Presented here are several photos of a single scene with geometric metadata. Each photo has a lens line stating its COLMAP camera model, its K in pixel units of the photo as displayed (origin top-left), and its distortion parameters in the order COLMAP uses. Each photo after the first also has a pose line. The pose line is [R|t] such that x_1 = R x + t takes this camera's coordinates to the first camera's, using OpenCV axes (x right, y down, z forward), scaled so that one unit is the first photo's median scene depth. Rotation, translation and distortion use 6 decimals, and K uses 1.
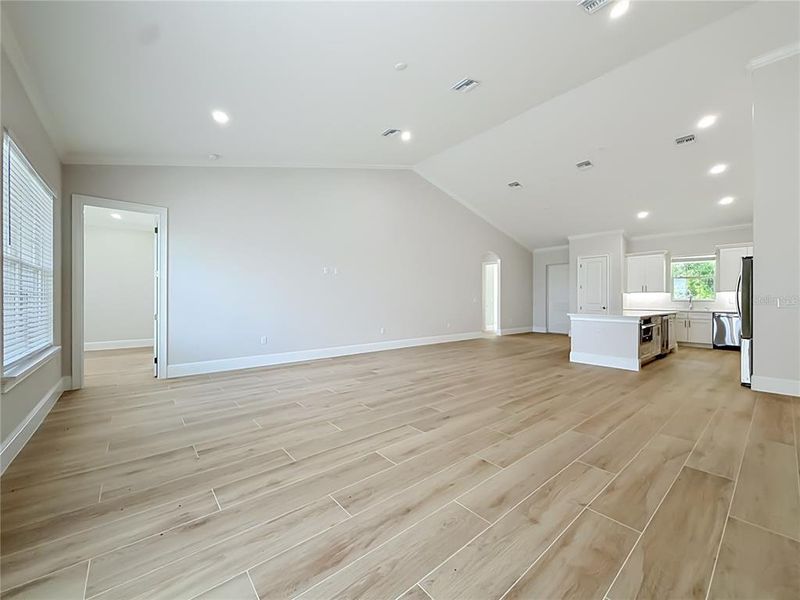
lens RADIAL K [[323.0, 0, 399.0], [0, 323.0, 298.5], [0, 0, 1]] dist [-0.005450, 0.001110]
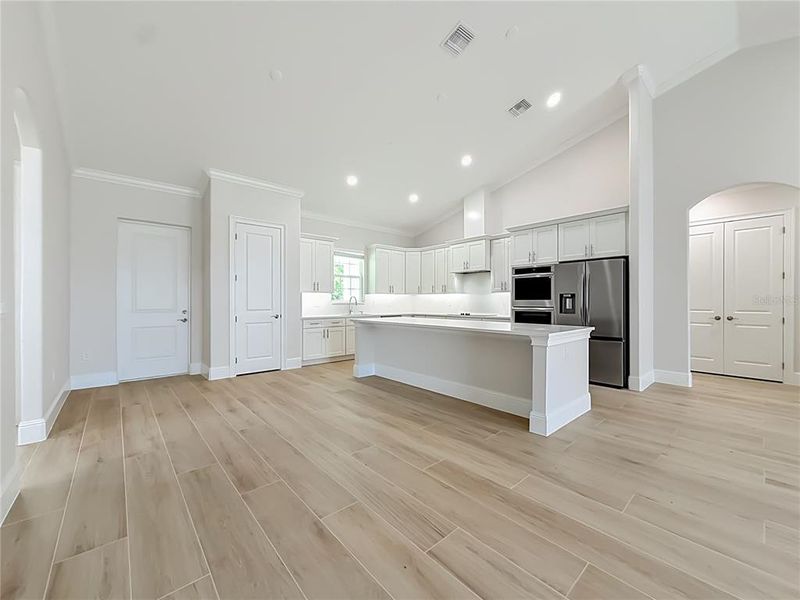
lens RADIAL K [[323.0, 0, 399.7], [0, 323.0, 304.4], [0, 0, 1]] dist [-0.005450, 0.001110]
pose [[-0.027362, -0.006654, 0.999603, 0.128343], [-0.004079, 0.999970, 0.006545, 0.006612], [-0.999617, -0.003898, -0.027388, 2.315630]]
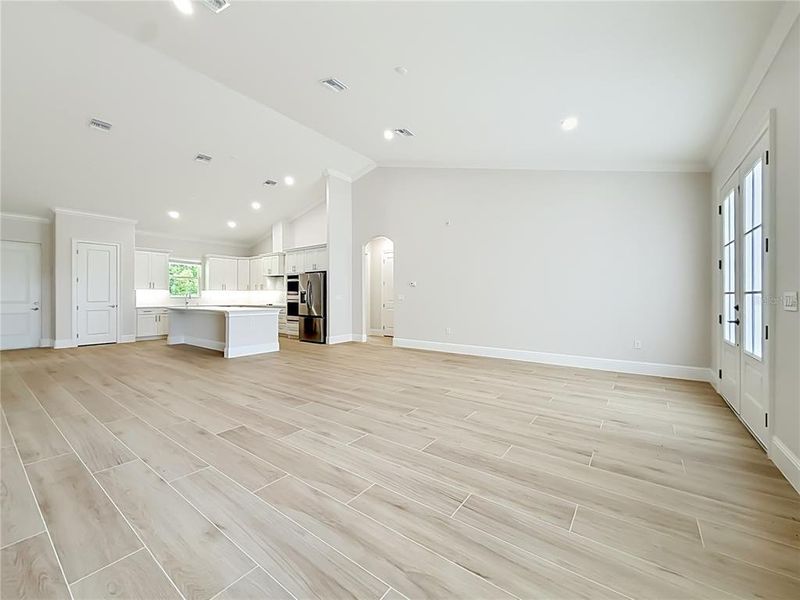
lens RADIAL K [[323.0, 0, 400.5], [0, 323.0, 300.2], [0, 0, 1]] dist [-0.005450, 0.001110]
pose [[-0.239386, -0.011078, 0.970861, -1.085207], [-0.003972, 0.999938, 0.010431, 0.002898], [-0.970916, -0.001359, -0.239415, 1.364894]]
